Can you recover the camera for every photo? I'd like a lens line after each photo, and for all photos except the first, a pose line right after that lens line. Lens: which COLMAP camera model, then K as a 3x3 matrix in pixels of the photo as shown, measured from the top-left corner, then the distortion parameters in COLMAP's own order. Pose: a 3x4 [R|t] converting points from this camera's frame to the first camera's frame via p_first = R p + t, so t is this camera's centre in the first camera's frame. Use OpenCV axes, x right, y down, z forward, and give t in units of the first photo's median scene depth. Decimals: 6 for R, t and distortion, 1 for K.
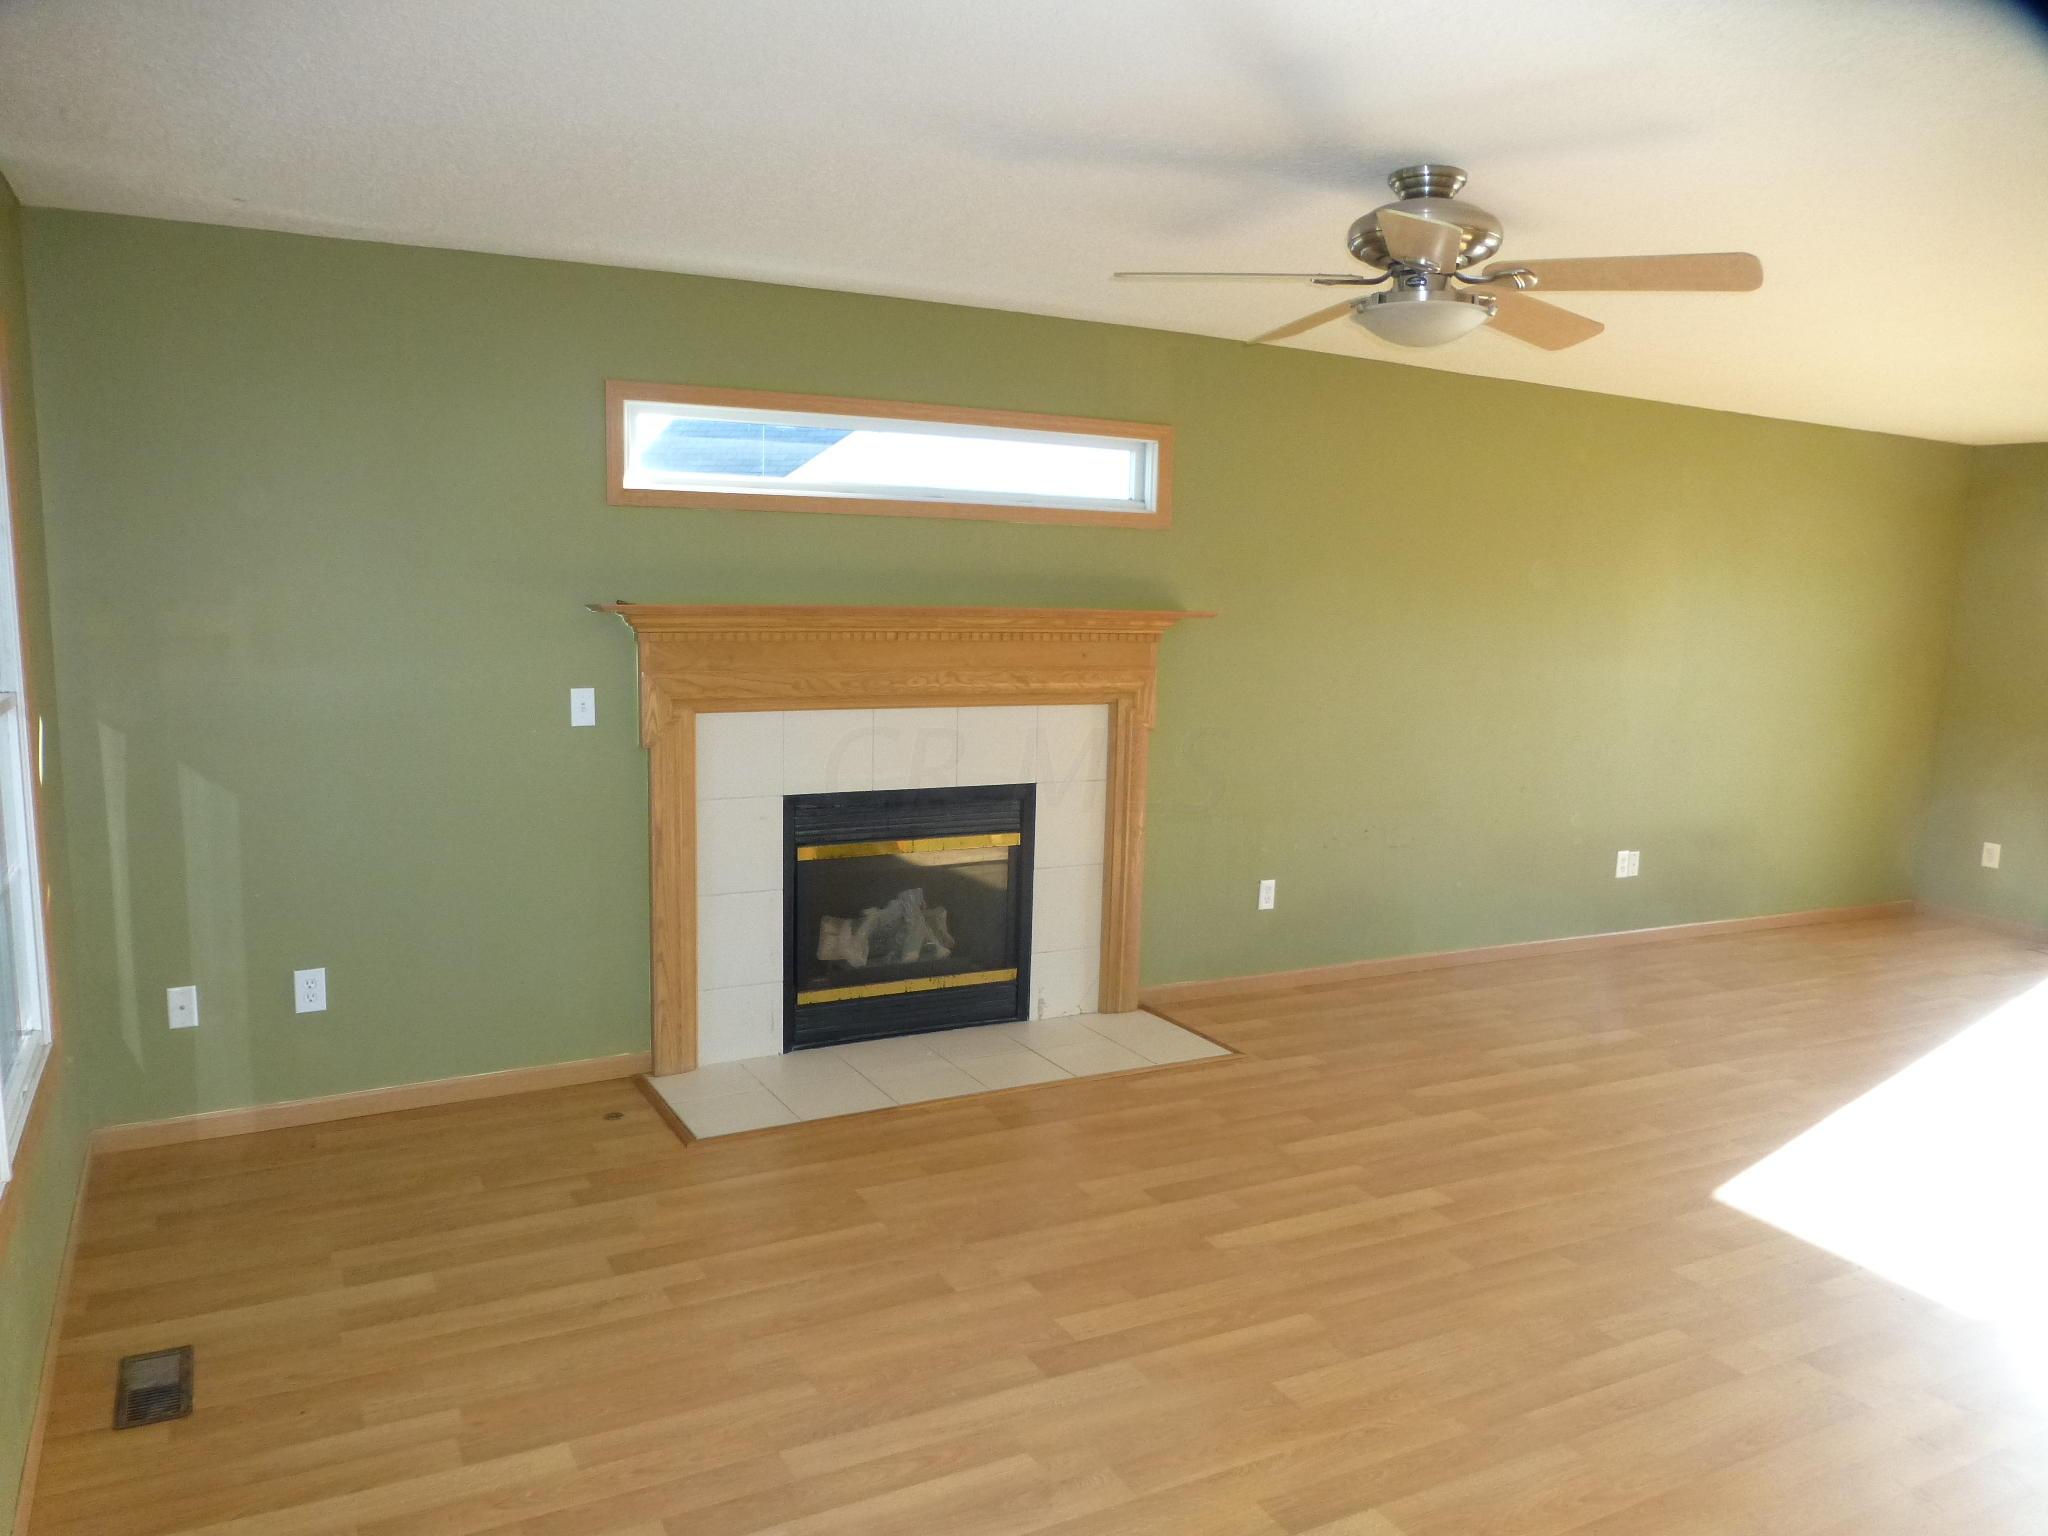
lens RADIAL K [[1452.1, 0, 1024.0], [0, 1452.1, 768.0], [0, 0, 1]] dist [0.022394, -0.003971]
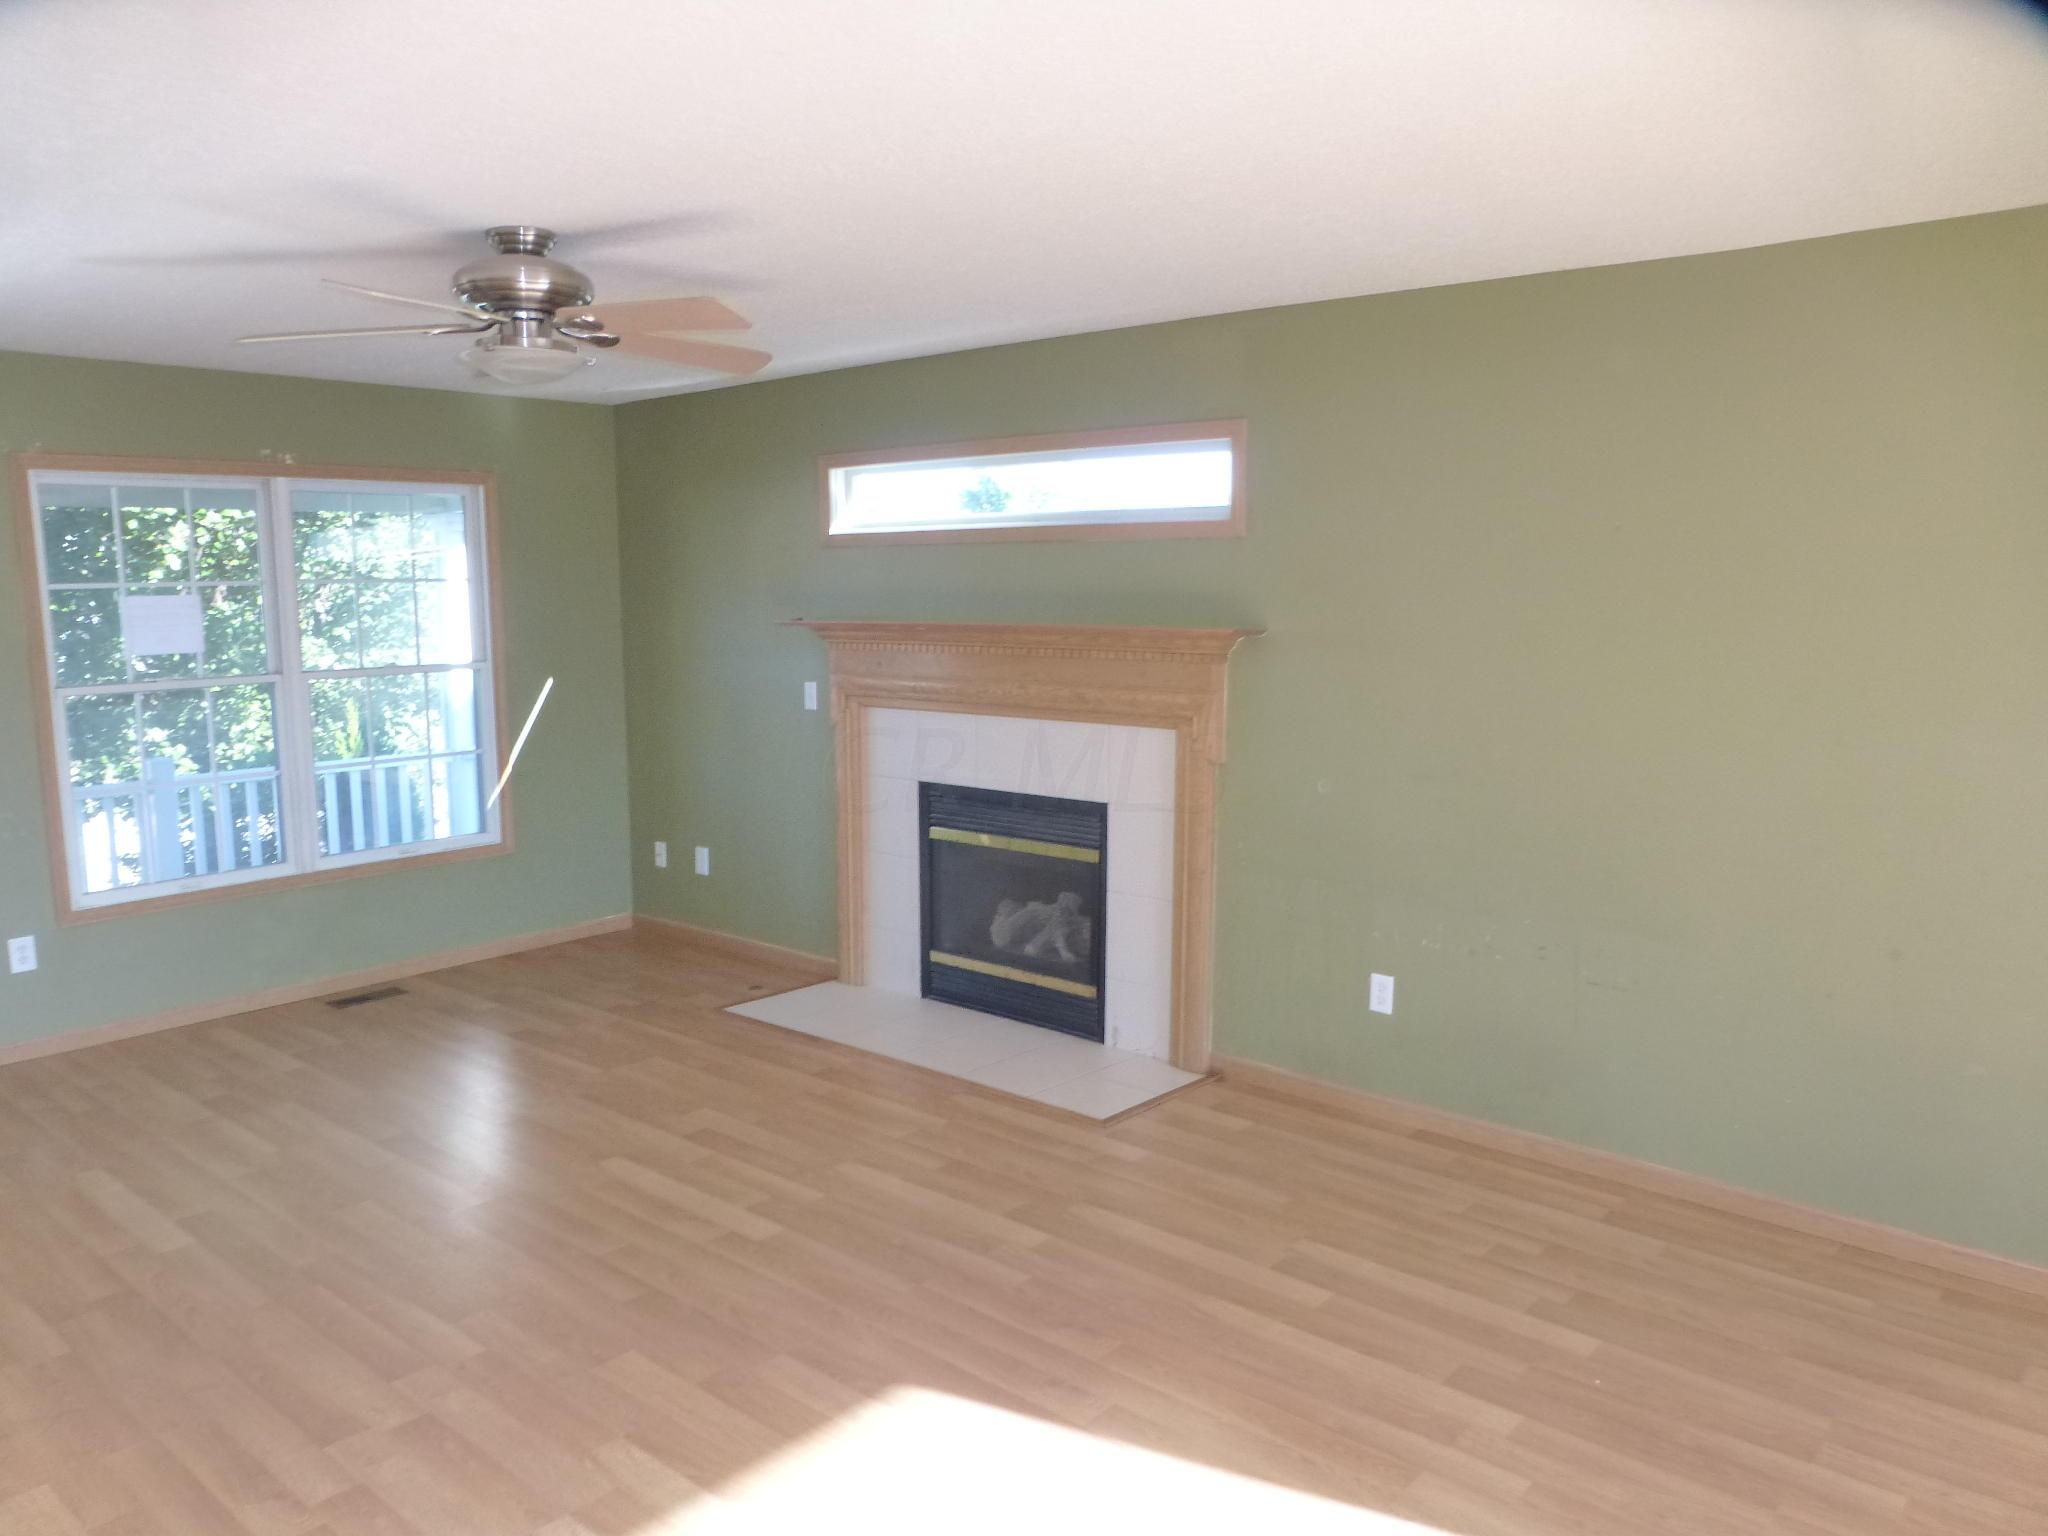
lens RADIAL K [[1448.6, 0, 1024.0], [0, 1448.6, 768.0], [0, 0, 1]] dist [0.067996, -0.054640]
pose [[0.383651, 0.087614, -0.919313, 0.969042], [-0.117131, 0.992066, 0.045666, -0.056181], [0.916020, 0.090160, 0.390870, 0.611942]]
